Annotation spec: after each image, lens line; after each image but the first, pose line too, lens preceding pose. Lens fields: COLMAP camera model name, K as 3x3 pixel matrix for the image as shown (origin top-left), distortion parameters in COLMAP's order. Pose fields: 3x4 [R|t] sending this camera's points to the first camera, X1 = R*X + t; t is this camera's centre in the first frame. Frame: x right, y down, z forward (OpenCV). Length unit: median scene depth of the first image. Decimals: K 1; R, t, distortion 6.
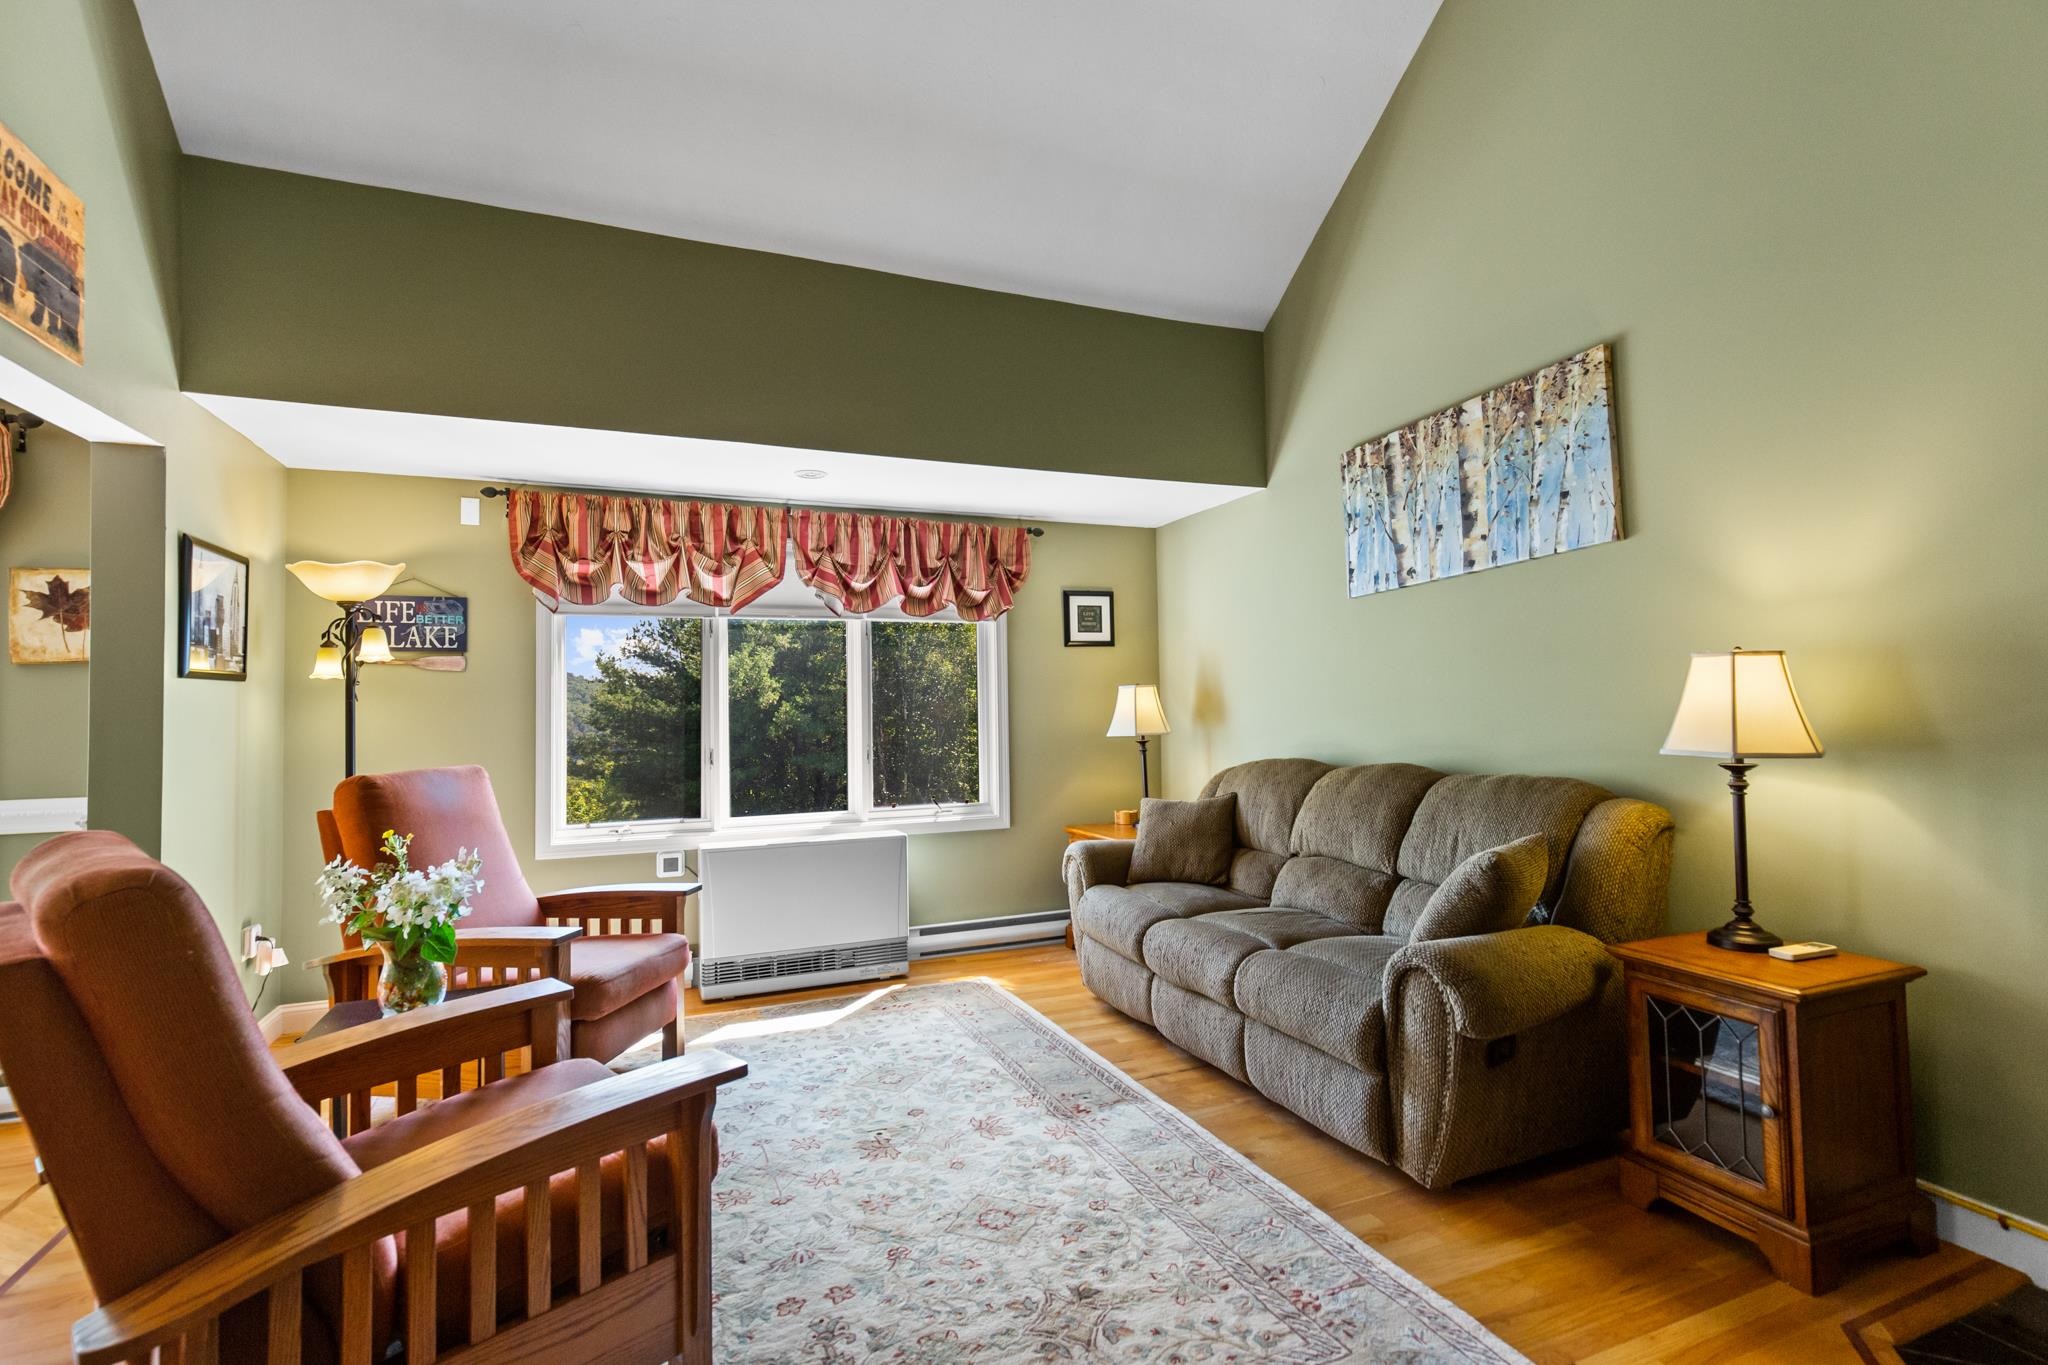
lens RADIAL K [[945.3, 0, 1024.0], [0, 945.3, 682.5], [0, 0, 1]] dist [-0.000622, -0.000405]
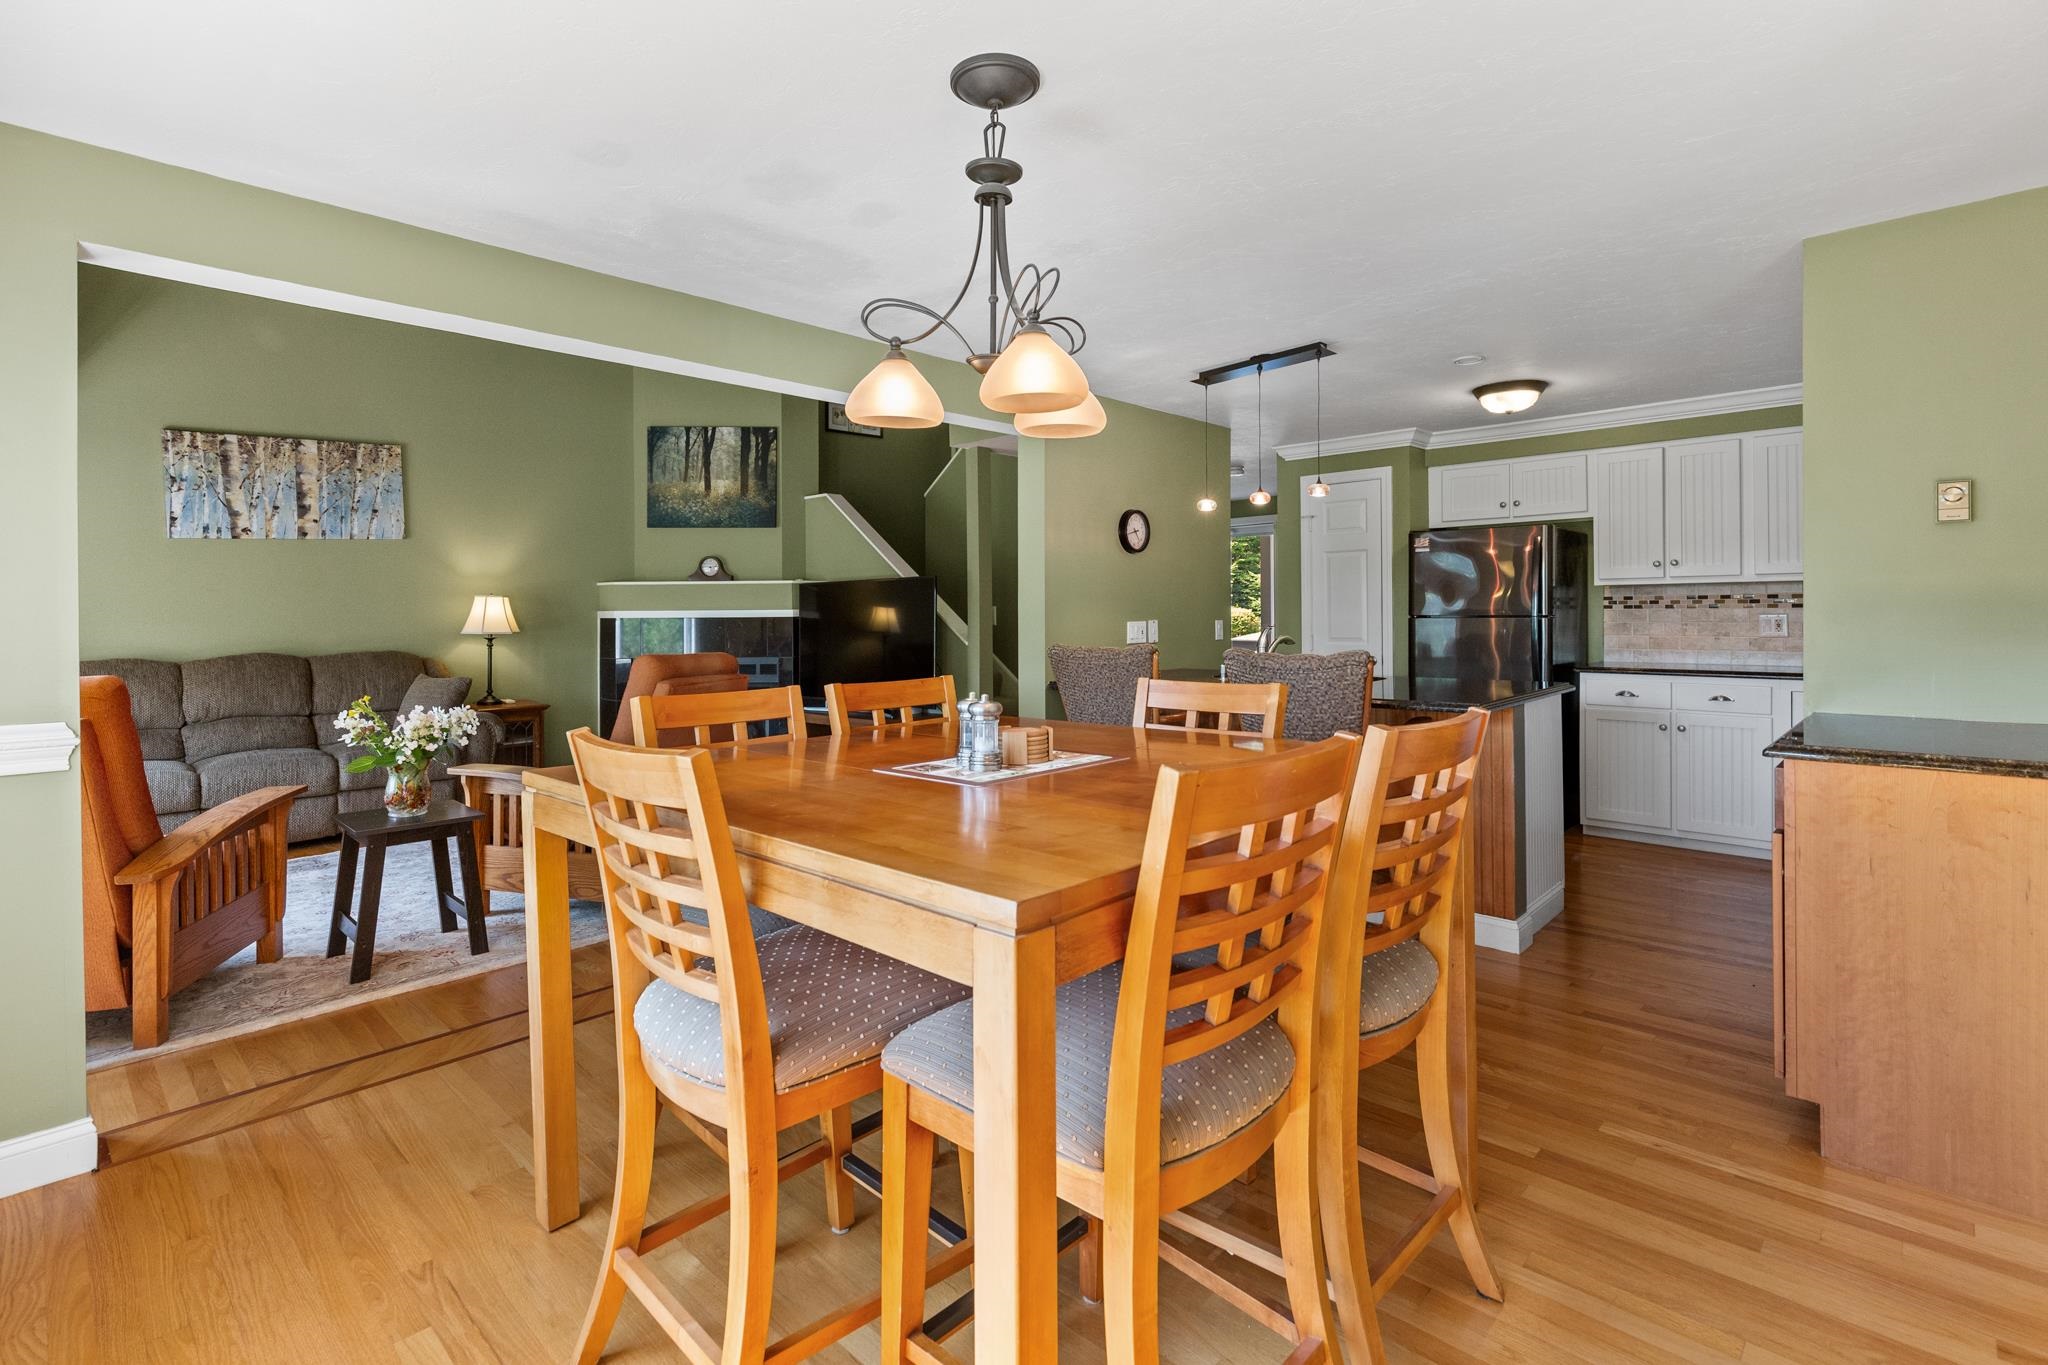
lens RADIAL K [[962.7, 0, 1019.6], [0, 962.7, 615.6], [0, 0, 1]] dist [-0.000856, -0.000223]
pose [[-0.402410, 0.013648, 0.915358, -1.432702], [-0.007719, 0.999803, -0.018300, 0.038754], [-0.915427, -0.014430, -0.402226, 0.440146]]
